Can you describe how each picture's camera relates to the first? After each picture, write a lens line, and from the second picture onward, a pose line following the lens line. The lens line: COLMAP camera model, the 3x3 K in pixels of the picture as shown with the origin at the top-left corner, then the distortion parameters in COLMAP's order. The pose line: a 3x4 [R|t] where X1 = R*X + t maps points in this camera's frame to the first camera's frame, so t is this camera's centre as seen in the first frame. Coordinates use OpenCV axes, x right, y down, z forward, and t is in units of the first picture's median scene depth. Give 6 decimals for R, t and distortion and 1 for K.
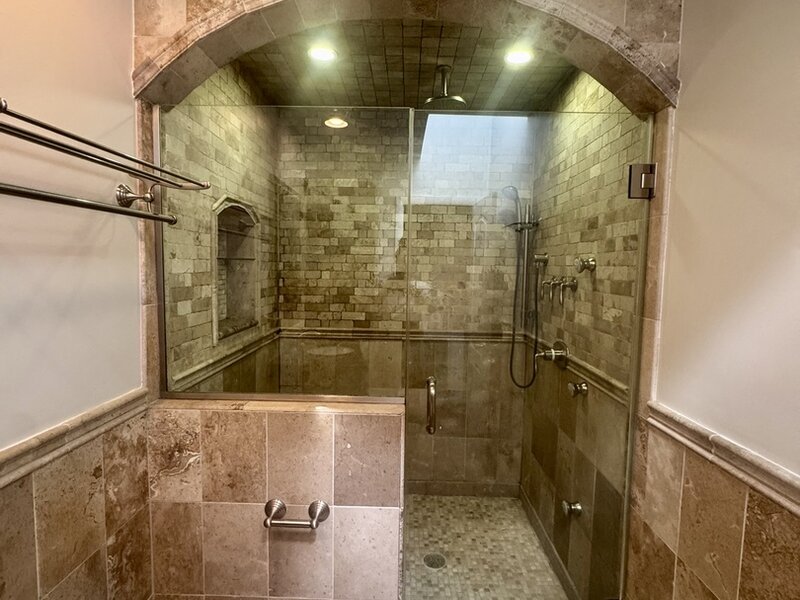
lens RADIAL K [[430.7, 0, 401.5], [0, 430.7, 300.5], [0, 0, 1]] dist [-0.008031, 0.004283]
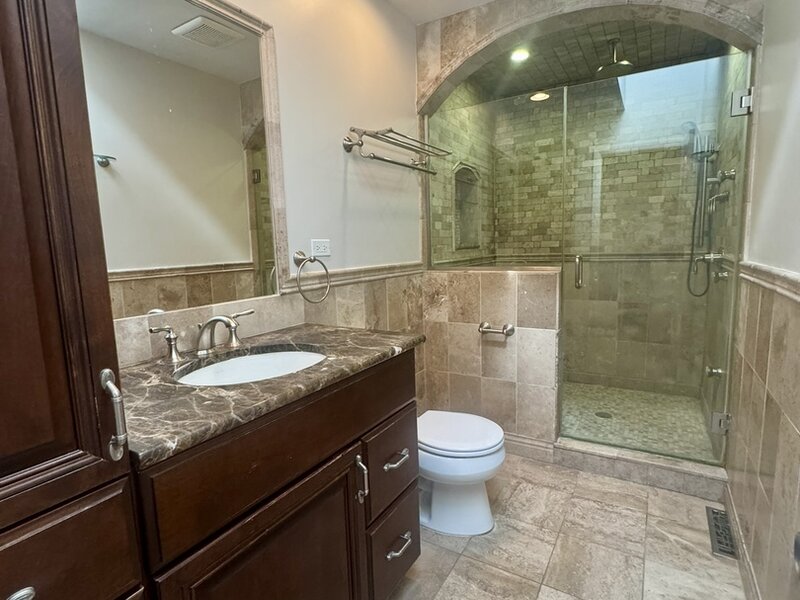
lens RADIAL K [[430.7, 0, 397.6], [0, 430.7, 301.4], [0, 0, 1]] dist [-0.008031, 0.004283]
pose [[0.862835, 0.021496, -0.505029, 0.257514], [0.006901, 0.998501, 0.054289, 0.226705], [0.505439, -0.050328, 0.861393, -0.634671]]
